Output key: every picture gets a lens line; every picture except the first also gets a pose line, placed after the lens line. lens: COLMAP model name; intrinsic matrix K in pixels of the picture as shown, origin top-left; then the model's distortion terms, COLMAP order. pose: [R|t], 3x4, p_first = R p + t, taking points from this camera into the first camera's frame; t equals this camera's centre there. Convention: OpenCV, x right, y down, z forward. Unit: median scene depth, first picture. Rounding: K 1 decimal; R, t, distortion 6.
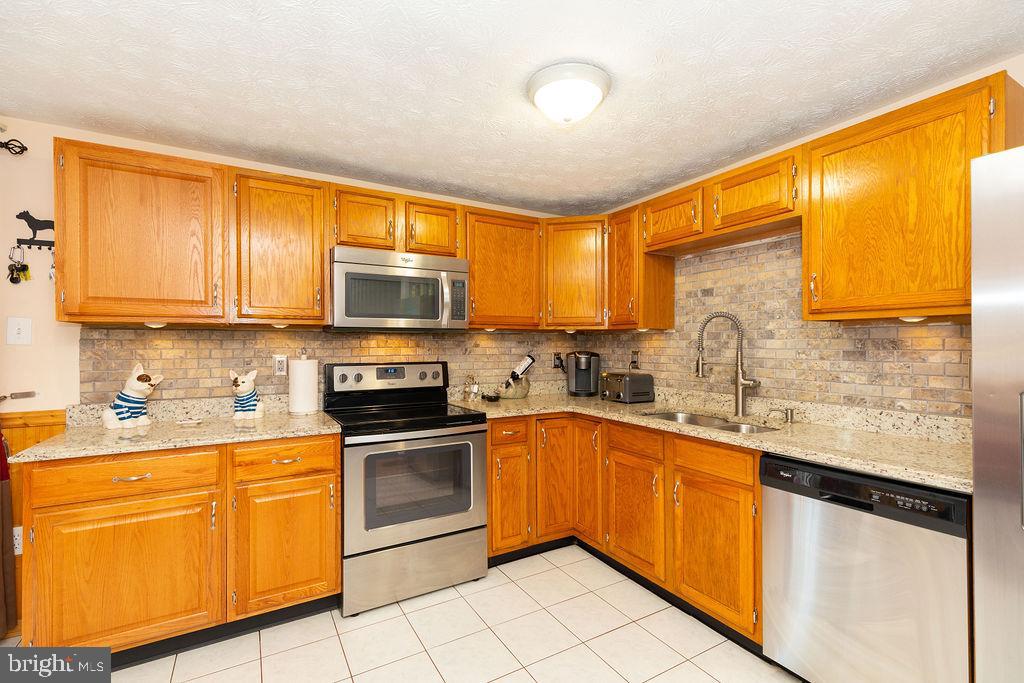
lens RADIAL K [[459.3, 0, 508.5], [0, 459.3, 342.5], [0, 0, 1]] dist [0.009077, -0.000578]
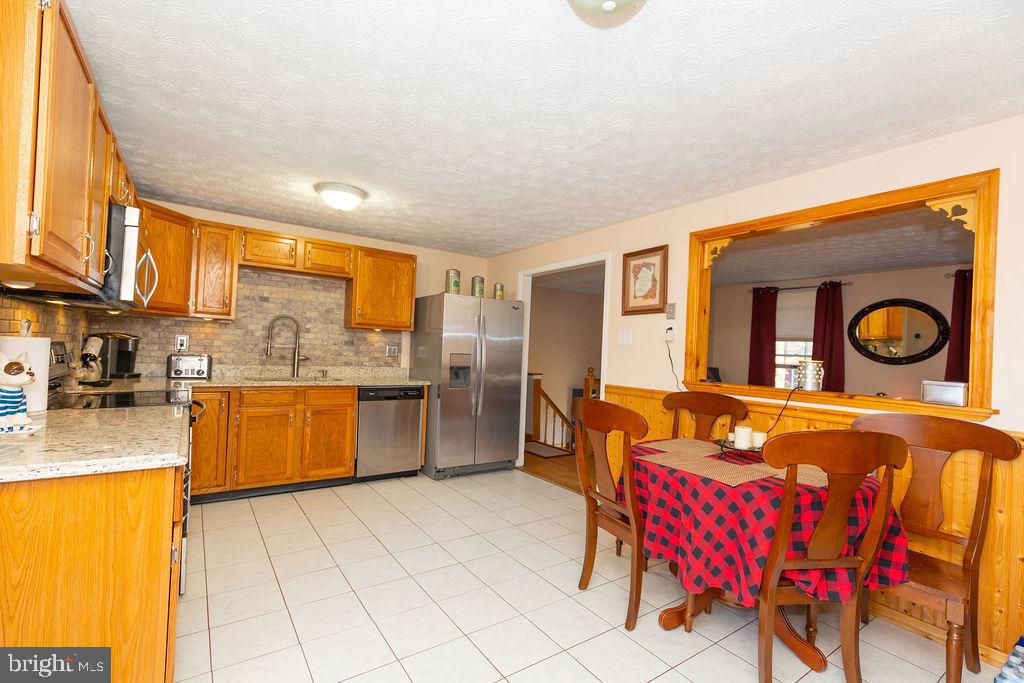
lens RADIAL K [[459.3, 0, 509.0], [0, 459.3, 344.9], [0, 0, 1]] dist [0.009077, -0.000578]
pose [[-0.078386, 0.006646, 0.996901, -1.208262], [-0.050733, 0.998656, -0.010647, 0.016505], [-0.995631, -0.051410, -0.077943, 0.335093]]
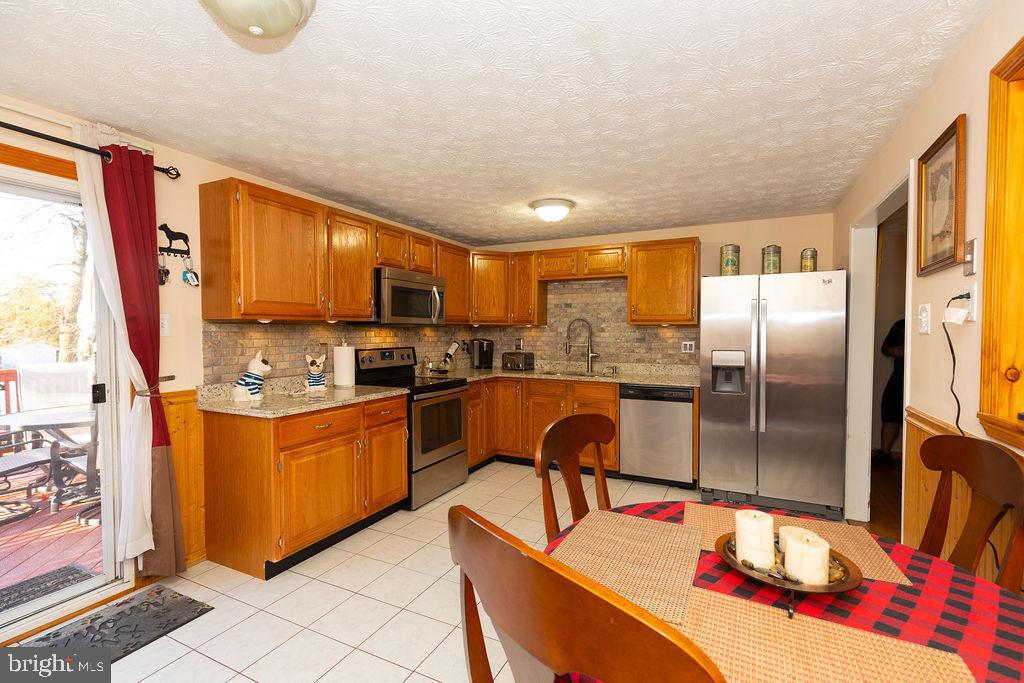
lens RADIAL K [[459.3, 0, 511.3], [0, 459.3, 341.3], [0, 0, 1]] dist [0.009077, -0.000578]
pose [[0.835611, -0.008861, 0.549251, -0.782025], [-0.006706, 0.999631, 0.026329, -0.016388], [-0.549281, -0.025684, 0.835243, -0.394765]]
